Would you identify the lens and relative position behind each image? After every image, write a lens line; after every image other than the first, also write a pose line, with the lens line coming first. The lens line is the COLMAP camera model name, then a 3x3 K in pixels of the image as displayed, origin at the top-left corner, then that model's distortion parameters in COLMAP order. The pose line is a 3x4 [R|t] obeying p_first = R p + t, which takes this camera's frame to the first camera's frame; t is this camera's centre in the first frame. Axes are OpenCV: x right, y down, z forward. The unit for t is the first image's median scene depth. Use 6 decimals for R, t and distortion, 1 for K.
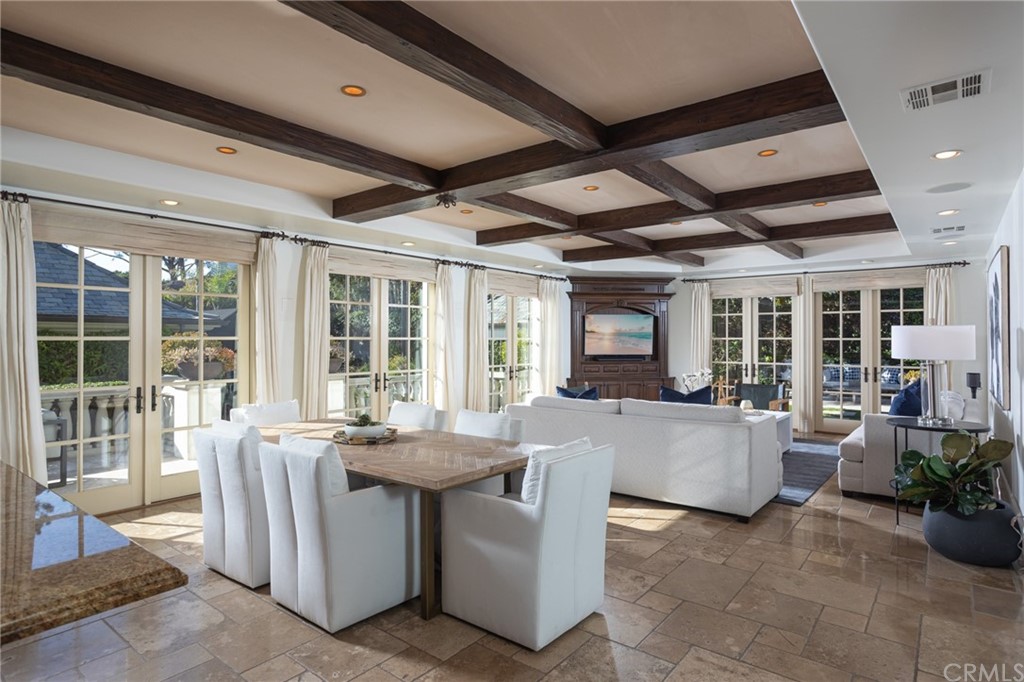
lens RADIAL K [[585.2, 0, 505.2], [0, 585.2, 339.8], [0, 0, 1]] dist [-0.000542, 0.011091]
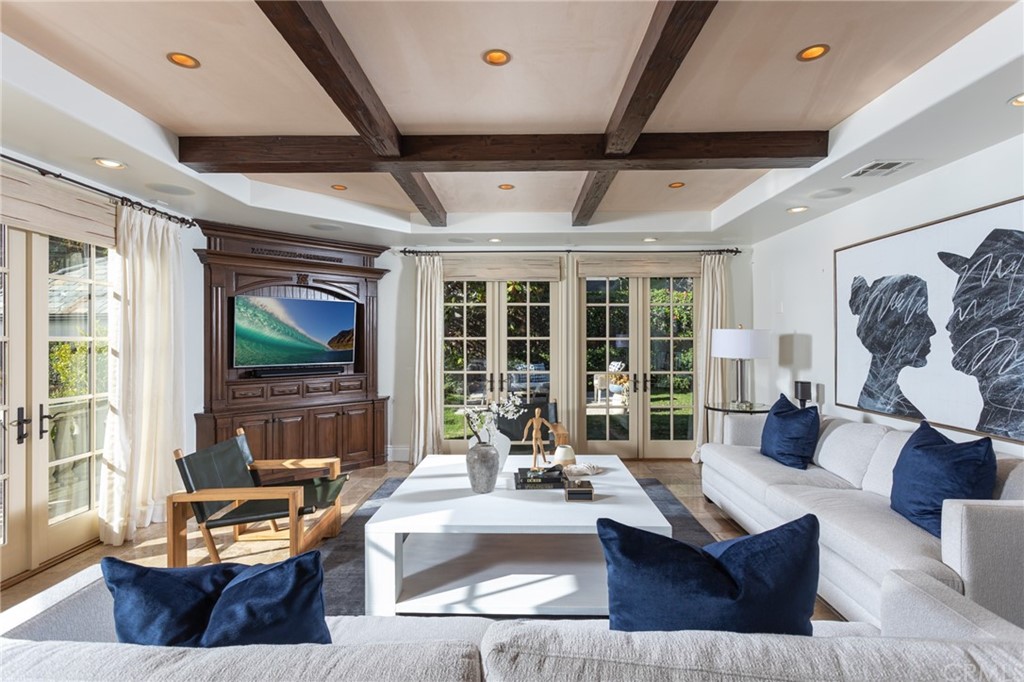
lens RADIAL K [[496.5, 0, 520.0], [0, 496.5, 338.9], [0, 0, 1]] dist [-0.004916, 0.003010]
pose [[0.787368, -0.002315, 0.616479, 0.067064], [0.001061, 0.999997, 0.002399, -0.002632], [-0.616482, -0.001235, 0.787368, 0.523762]]
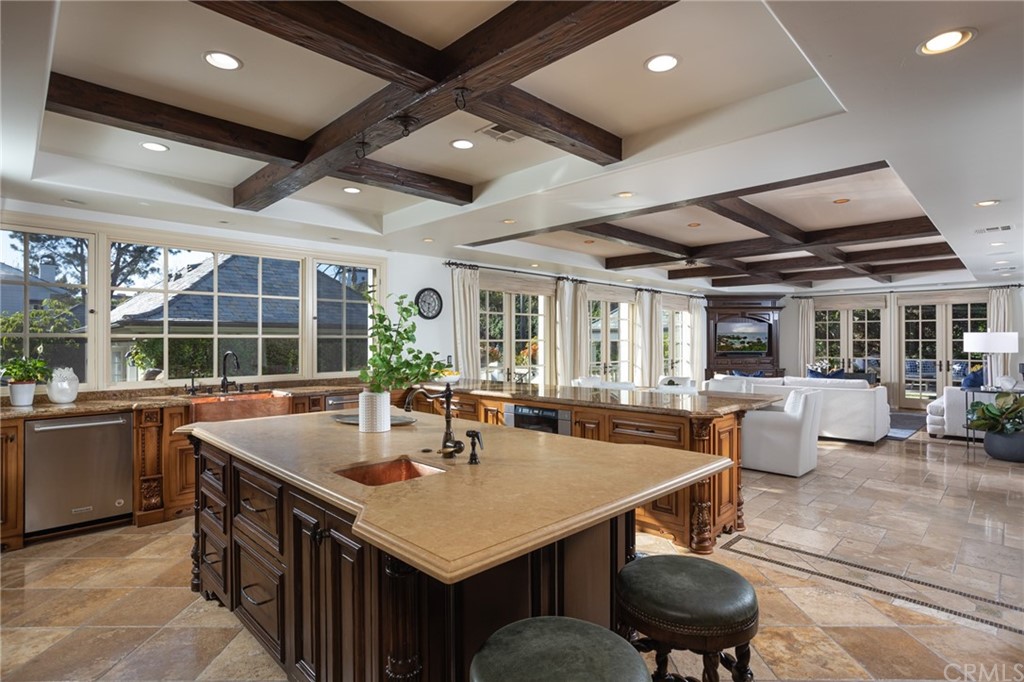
lens RADIAL K [[496.5, 0, 521.0], [0, 496.5, 339.5], [0, 0, 1]] dist [-0.004916, 0.003010]
pose [[0.990705, 0.001178, -0.136024, -0.184870], [-0.001790, 0.999989, -0.004379, 0.003563], [0.136018, 0.004582, 0.990696, -0.262039]]
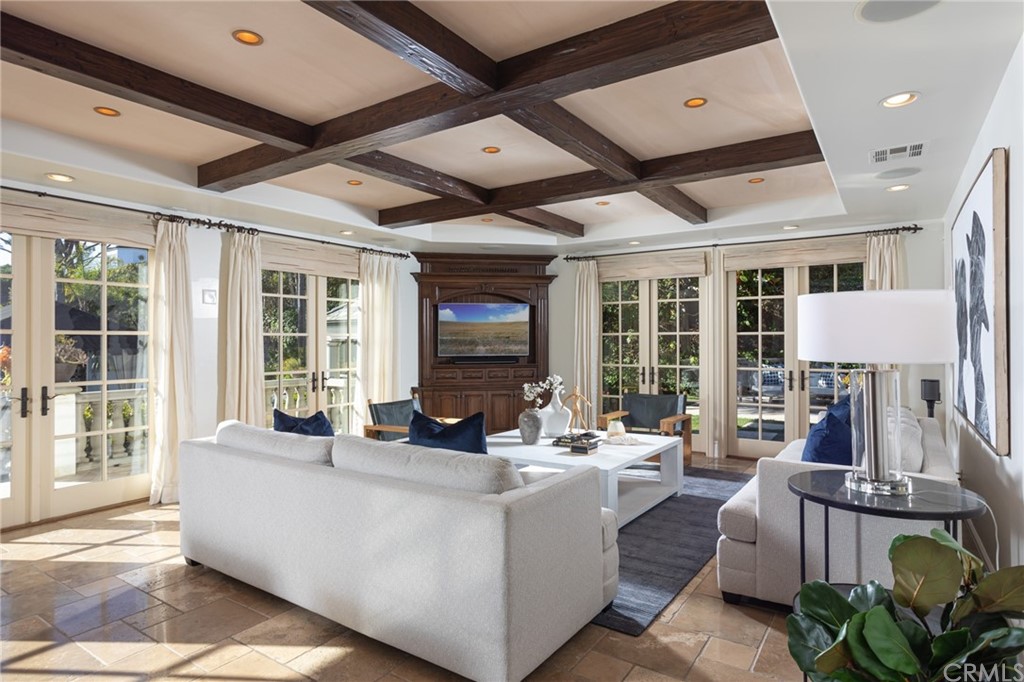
lens RADIAL K [[585.2, 0, 516.9], [0, 585.2, 344.8], [0, 0, 1]] dist [-0.000542, 0.011091]
pose [[0.997221, -0.006003, 0.074253, 0.200629], [0.004808, 0.999856, 0.016261, -0.000653], [-0.074340, -0.015859, 0.997107, 0.265610]]
